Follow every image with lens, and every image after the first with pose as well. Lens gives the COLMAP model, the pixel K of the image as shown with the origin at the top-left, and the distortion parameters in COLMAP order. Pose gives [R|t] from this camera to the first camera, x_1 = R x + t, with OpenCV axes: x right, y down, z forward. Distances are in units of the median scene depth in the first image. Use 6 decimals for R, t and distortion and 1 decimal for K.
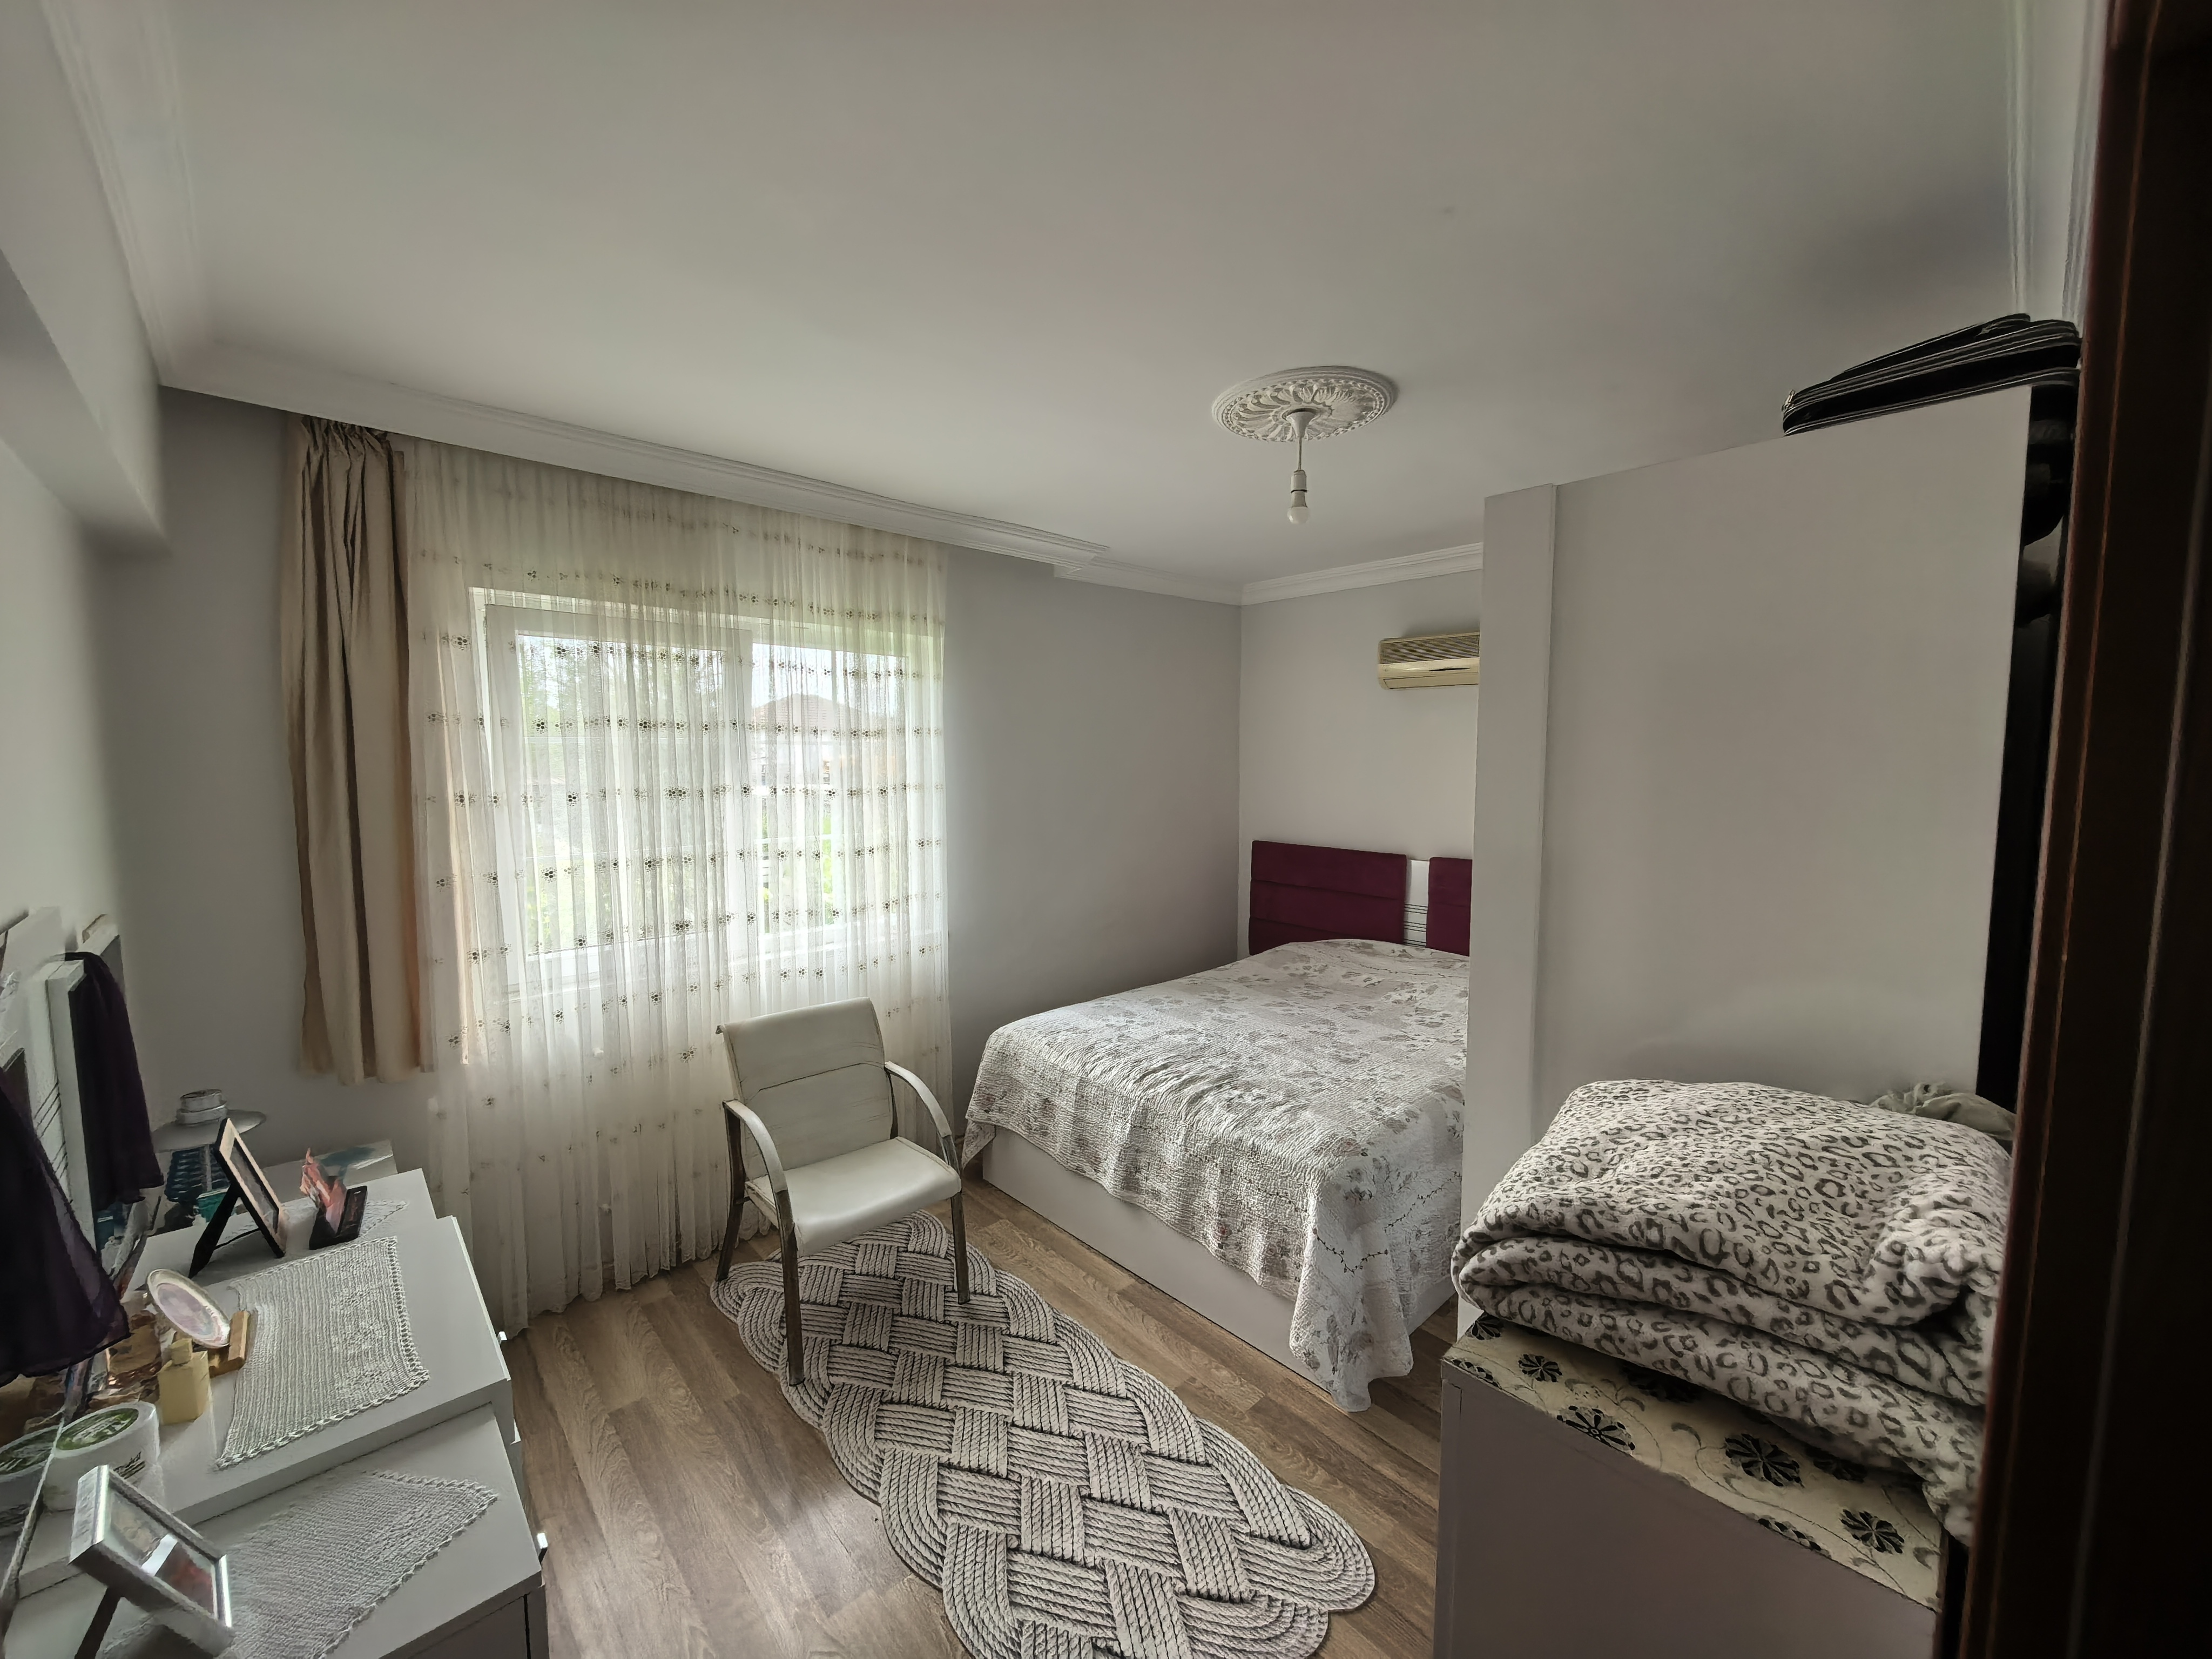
lens RADIAL K [[862.4, 0, 1101.7], [0, 862.4, 830.2], [0, 0, 1]] dist [0.007693, -0.004398]
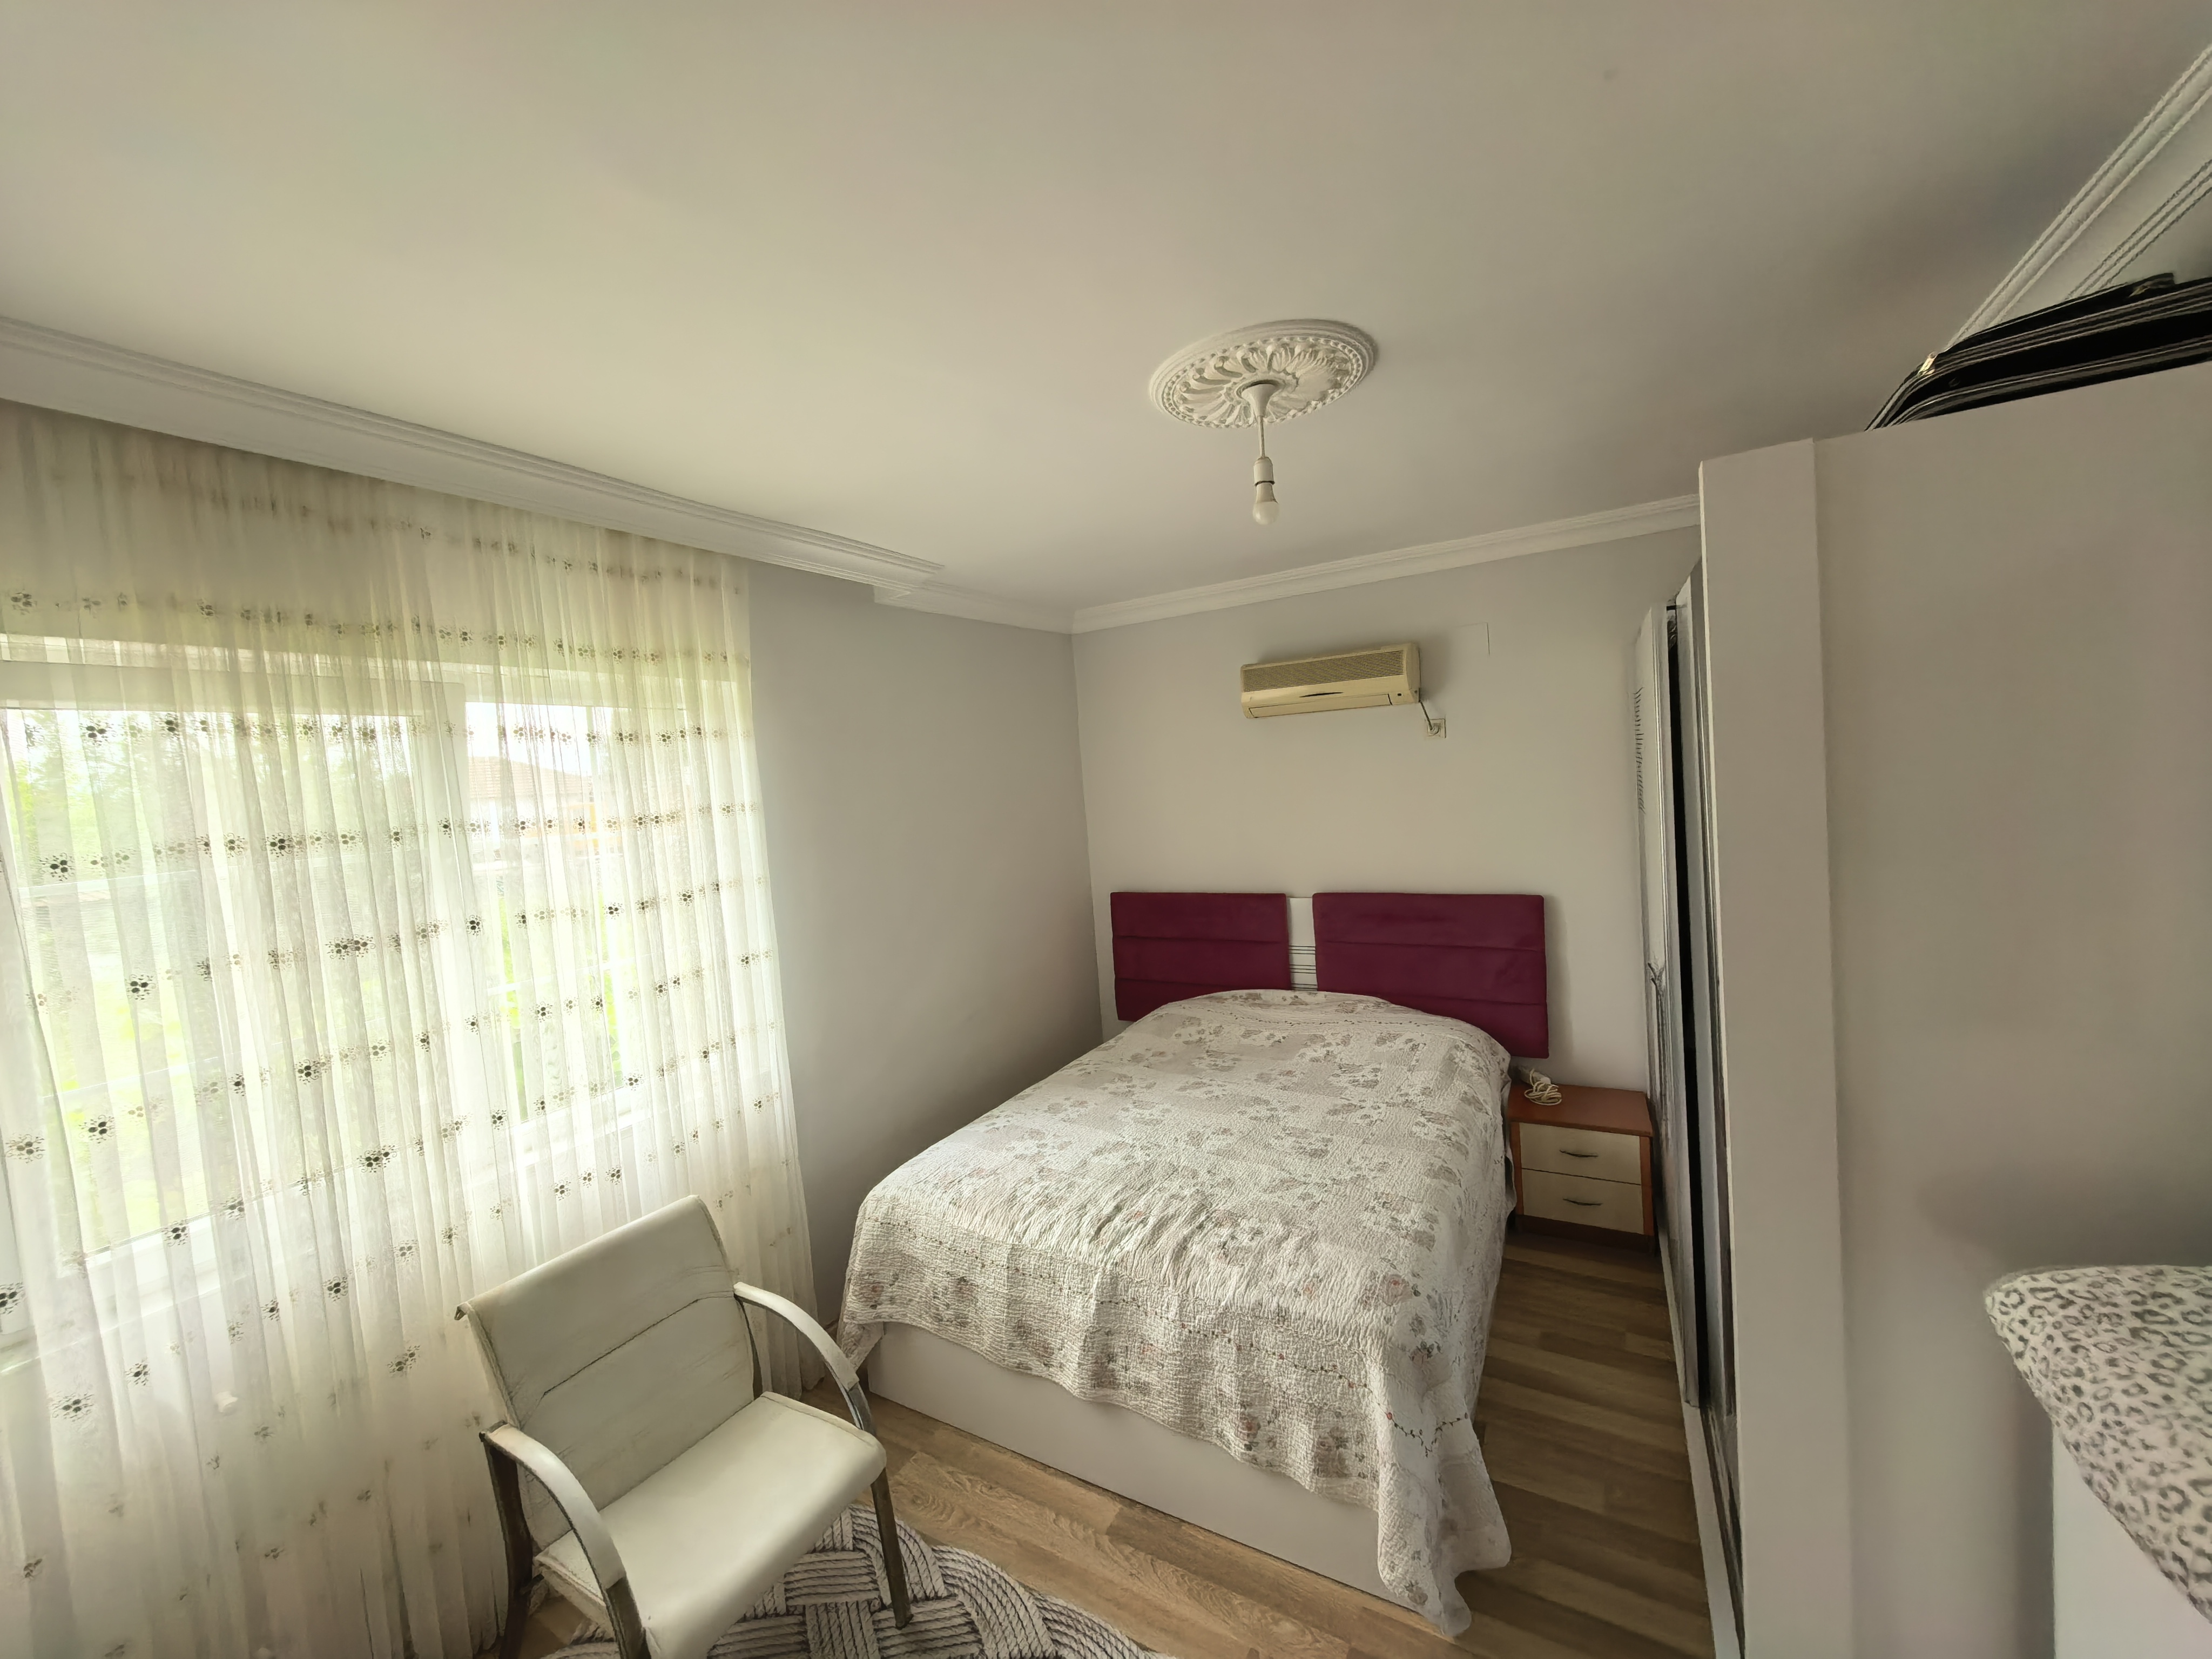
lens RADIAL K [[862.4, 0, 1102.1], [0, 862.4, 827.0], [0, 0, 1]] dist [0.007693, -0.004398]
pose [[0.953719, -0.088862, 0.287268, -0.144366], [0.100523, 0.994593, -0.026070, -0.057096], [-0.283399, 0.053740, 0.957495, 0.240569]]
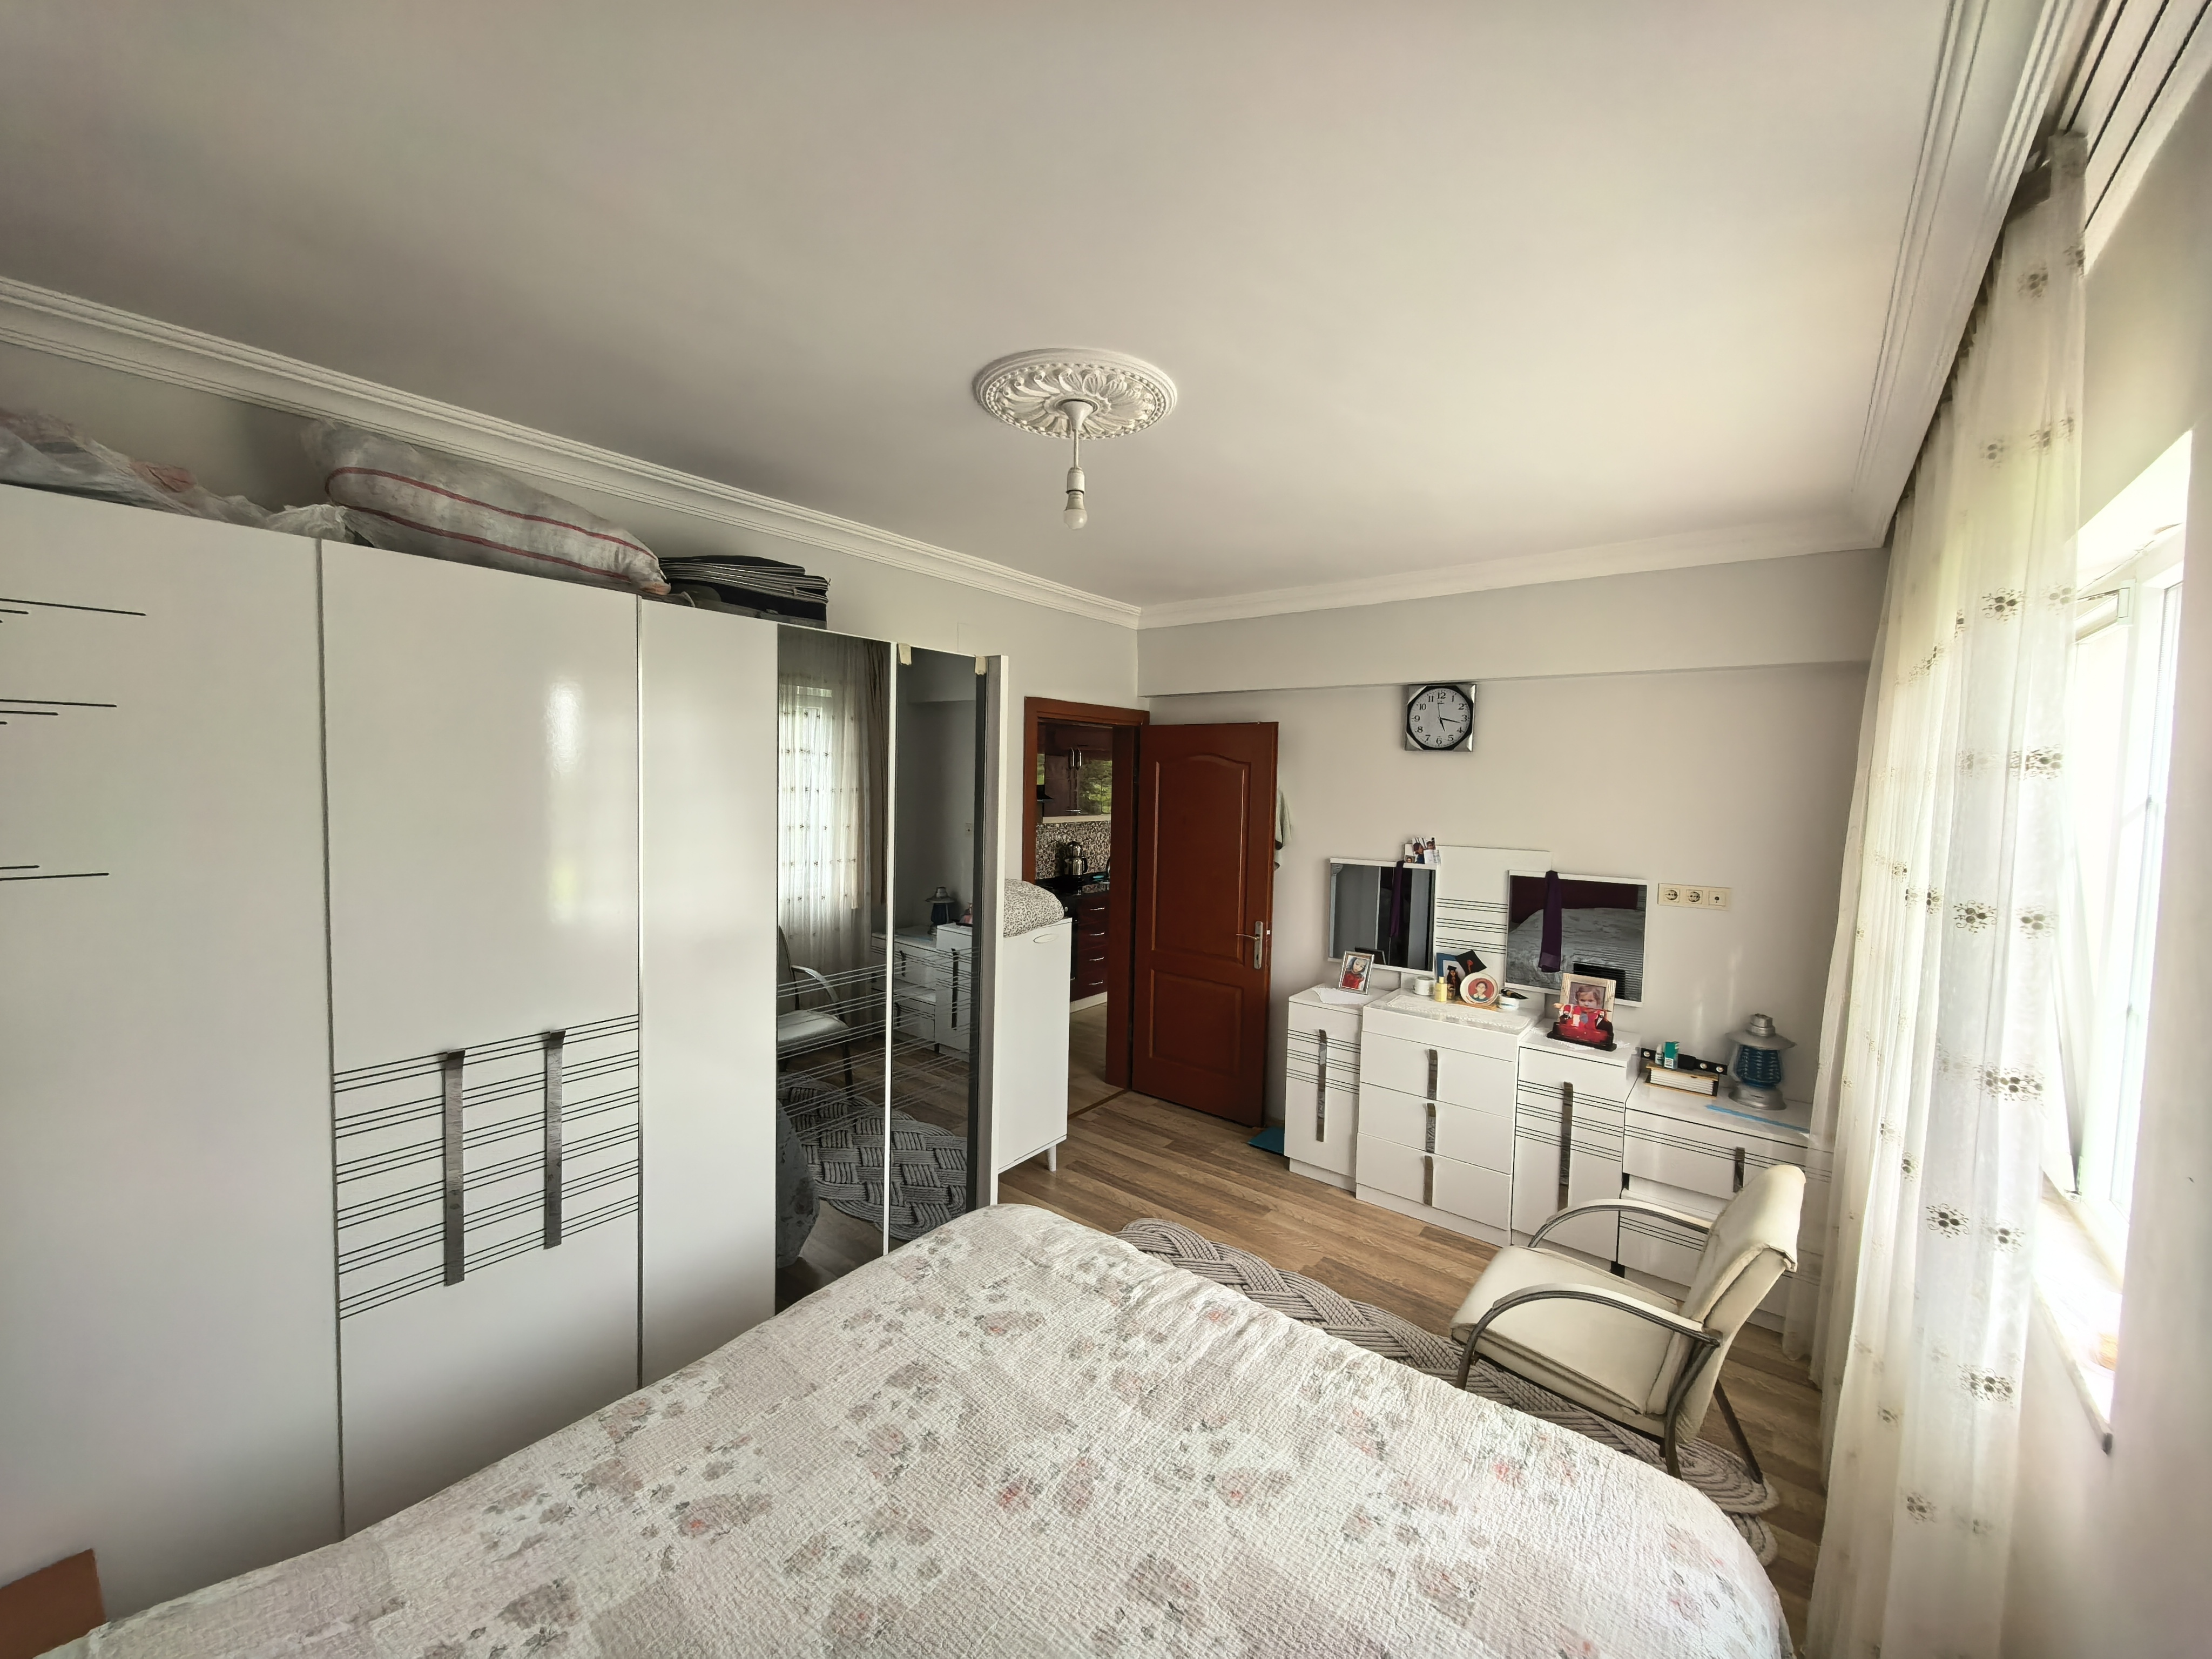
lens RADIAL K [[862.4, 0, 1098.9], [0, 862.4, 822.8], [0, 0, 1]] dist [0.007693, -0.004398]
pose [[-0.989631, -0.016628, -0.142671, 0.269991], [-0.037557, 0.988677, 0.145282, -0.155066], [0.138639, 0.149134, -0.979050, 1.584592]]
